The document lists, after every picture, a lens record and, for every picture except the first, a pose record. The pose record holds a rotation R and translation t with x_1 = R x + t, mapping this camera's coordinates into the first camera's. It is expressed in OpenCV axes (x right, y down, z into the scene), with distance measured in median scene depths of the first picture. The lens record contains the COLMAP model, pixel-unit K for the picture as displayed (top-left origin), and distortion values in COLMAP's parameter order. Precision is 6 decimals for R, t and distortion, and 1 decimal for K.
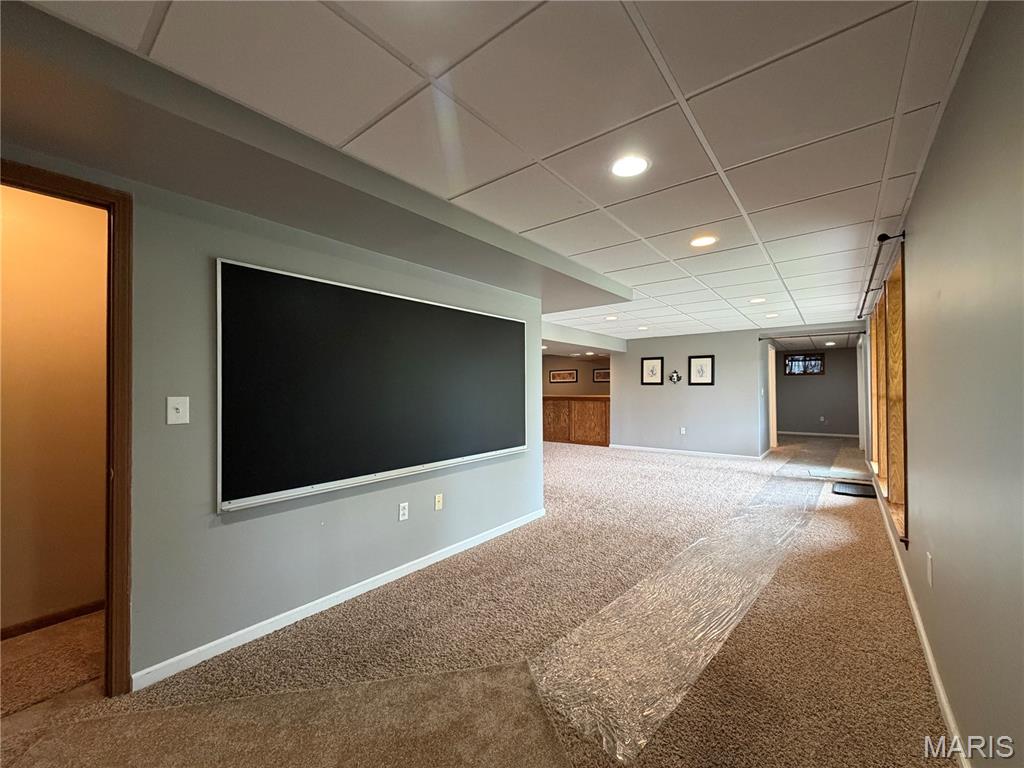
lens RADIAL K [[409.9, 0, 513.6], [0, 409.9, 385.8], [0, 0, 1]] dist [0.008886, -0.000387]
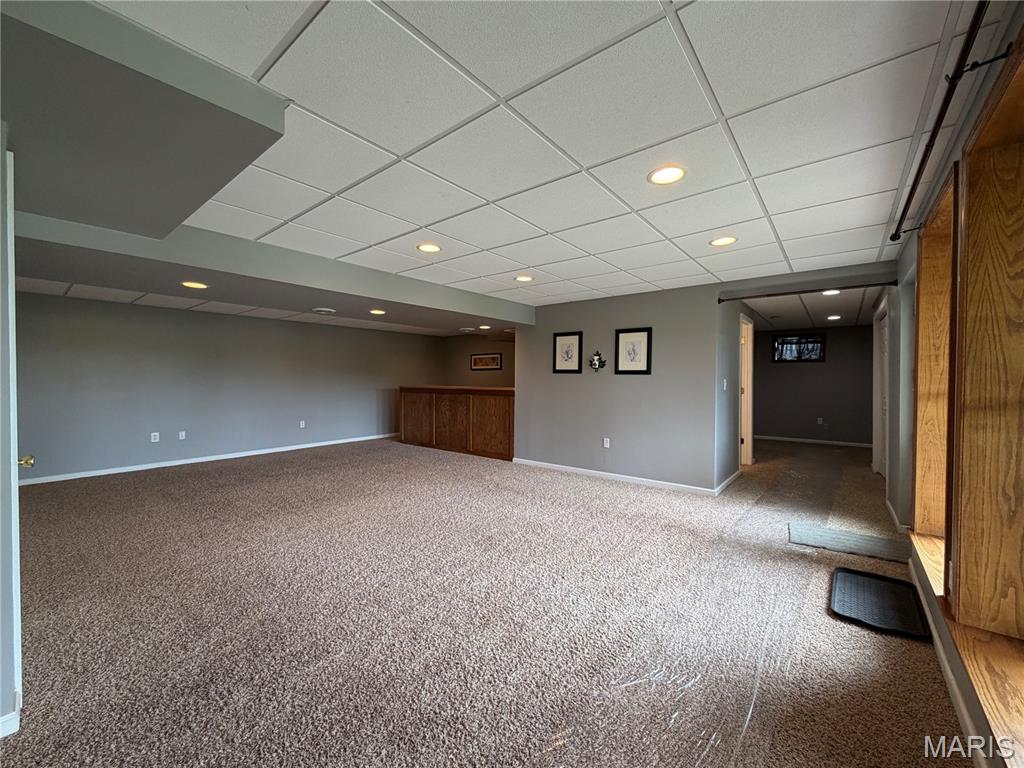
lens RADIAL K [[409.9, 0, 512.3], [0, 409.9, 386.5], [0, 0, 1]] dist [0.008886, -0.000387]
pose [[0.999956, 0.007679, -0.005438, 0.245838], [-0.007519, 0.999554, 0.028903, 0.000622], [0.005658, -0.028861, 0.999567, 0.317826]]
